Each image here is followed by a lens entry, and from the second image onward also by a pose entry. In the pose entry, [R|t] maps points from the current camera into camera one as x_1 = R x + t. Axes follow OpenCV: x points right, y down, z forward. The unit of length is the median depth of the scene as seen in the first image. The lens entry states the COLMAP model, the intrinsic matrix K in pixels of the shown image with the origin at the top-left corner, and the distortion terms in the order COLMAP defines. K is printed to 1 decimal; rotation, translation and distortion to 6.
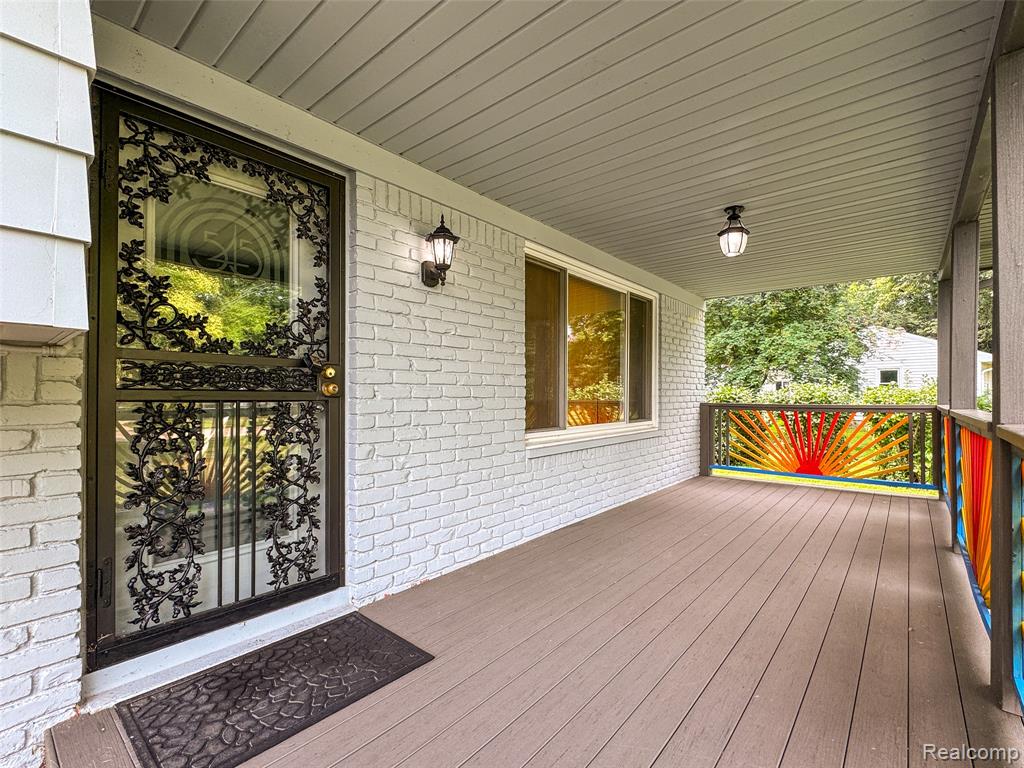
lens RADIAL K [[464.3, 0, 511.3], [0, 464.3, 388.2], [0, 0, 1]] dist [-0.002199, -0.000929]
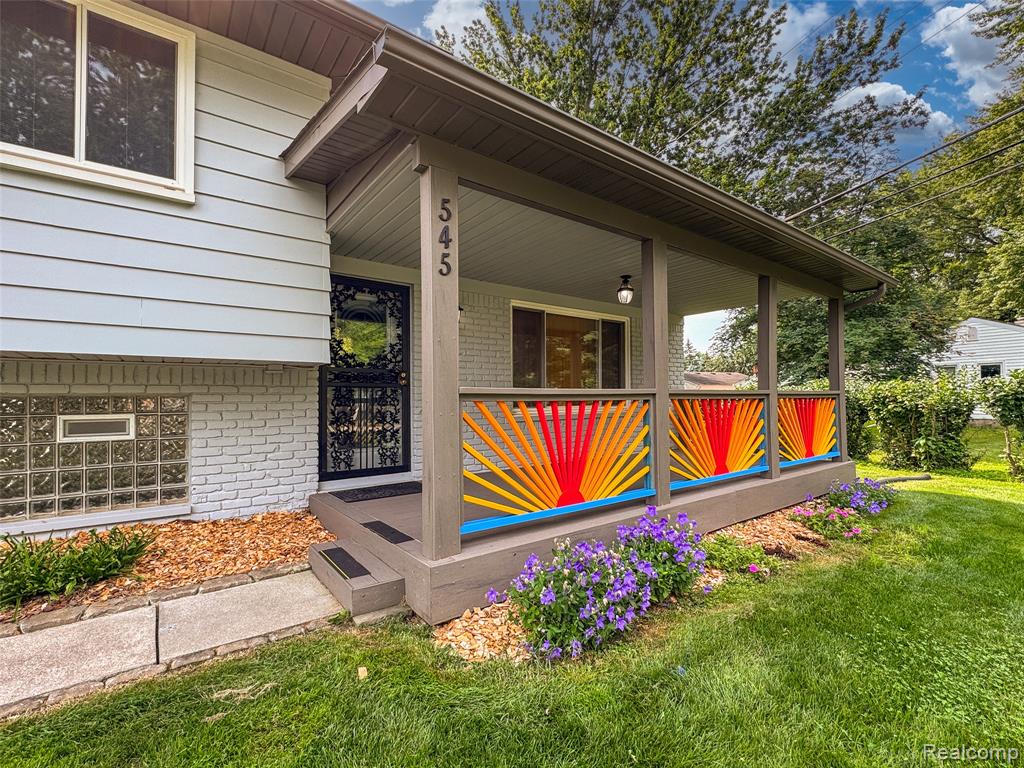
lens RADIAL K [[464.3, 0, 512.0], [0, 464.3, 387.7], [0, 0, 1]] dist [-0.002199, -0.000929]
pose [[0.974155, -0.007993, -0.225737, 0.661107], [0.007340, 0.999966, -0.003733, 0.042199], [0.225760, 0.001980, 0.974181, -1.128147]]
